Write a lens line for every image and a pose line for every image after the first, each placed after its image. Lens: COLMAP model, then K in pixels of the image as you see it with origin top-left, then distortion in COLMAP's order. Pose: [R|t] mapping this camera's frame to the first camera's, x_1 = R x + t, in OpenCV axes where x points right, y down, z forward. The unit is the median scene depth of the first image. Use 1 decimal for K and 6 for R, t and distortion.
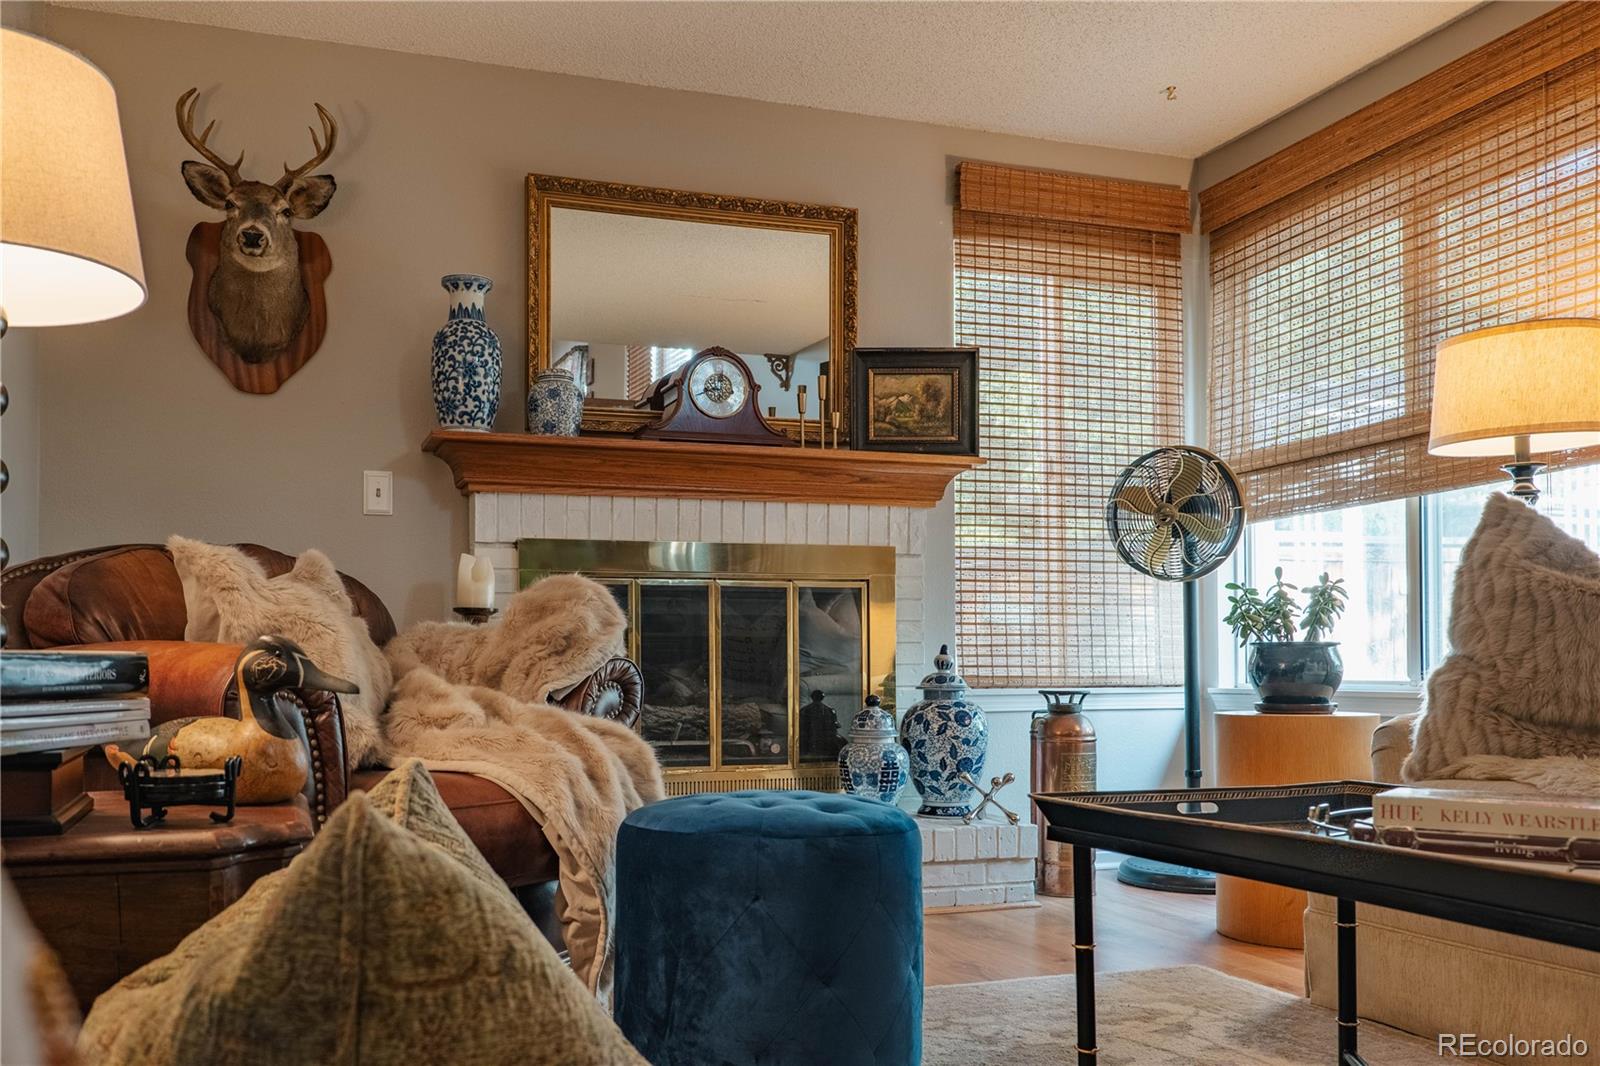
lens RADIAL K [[1313.0, 0, 710.1], [0, 1313.0, 615.1], [0, 0, 1]] dist [0.004883, -0.004252]
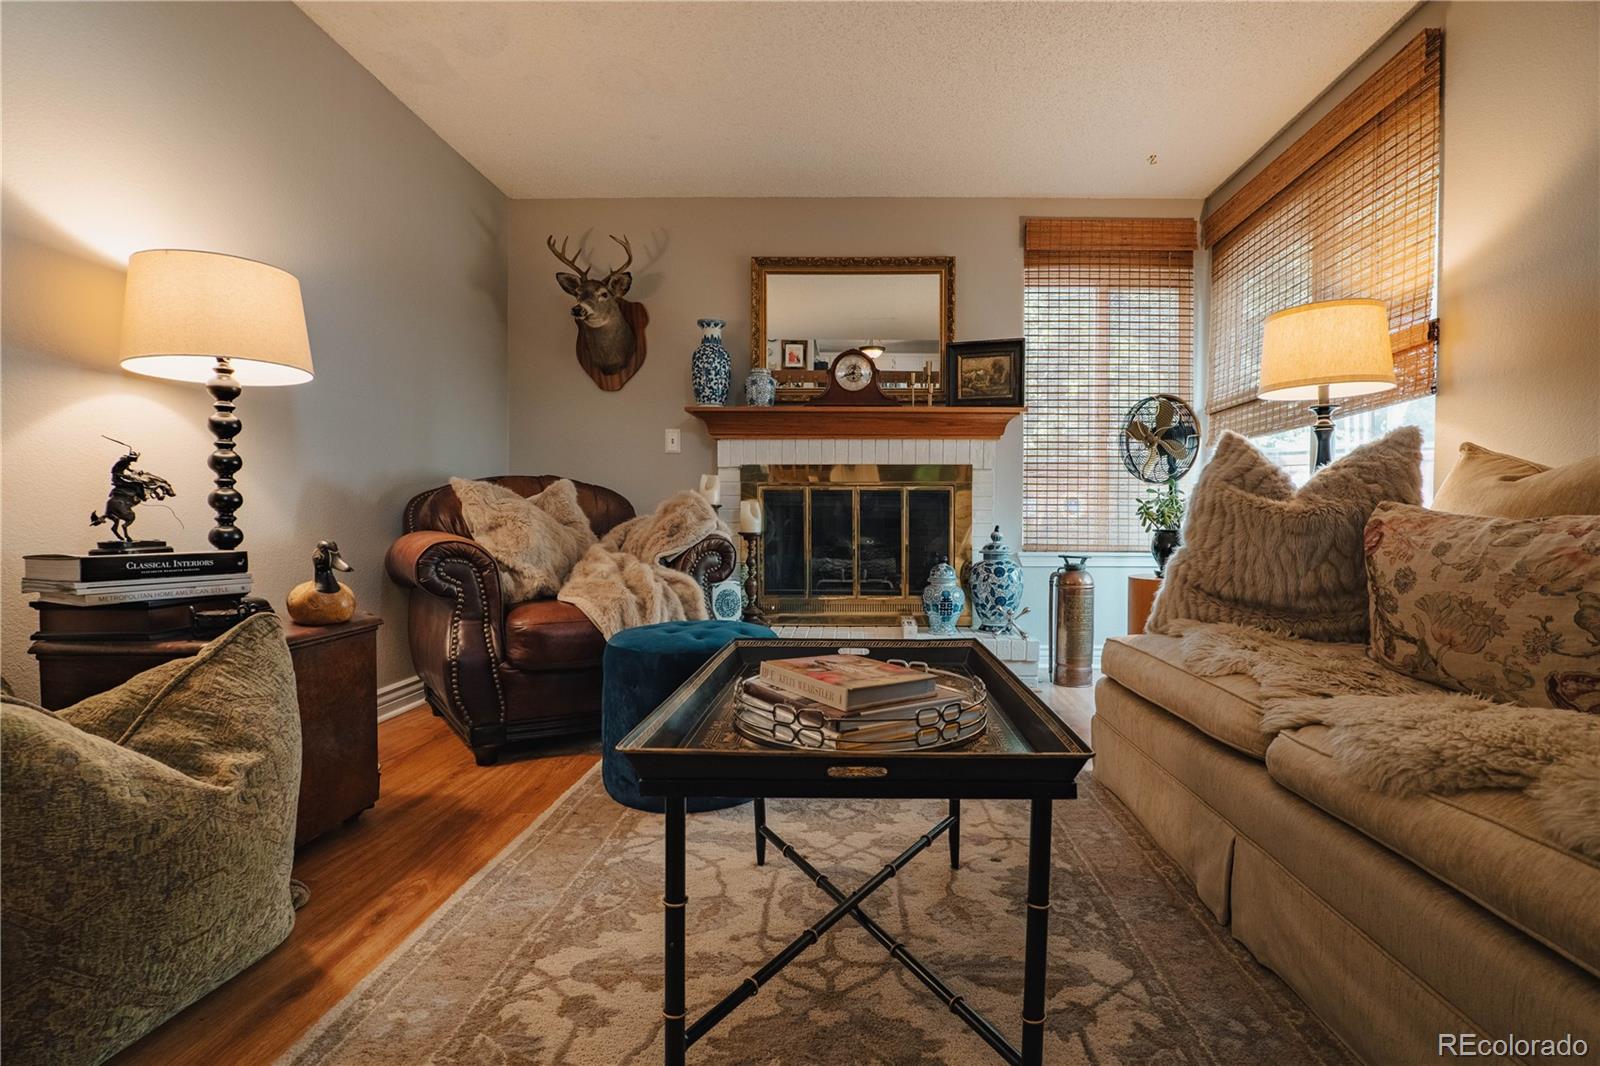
lens RADIAL K [[750.7, 0, 842.5], [0, 750.7, 521.4], [0, 0, 1]] dist [-0.020072, 0.004017]
pose [[0.950979, 0.006931, -0.309177, 0.299591], [0.005439, 0.999219, 0.039131, -0.020750], [0.309207, -0.038894, 0.950199, 0.070417]]
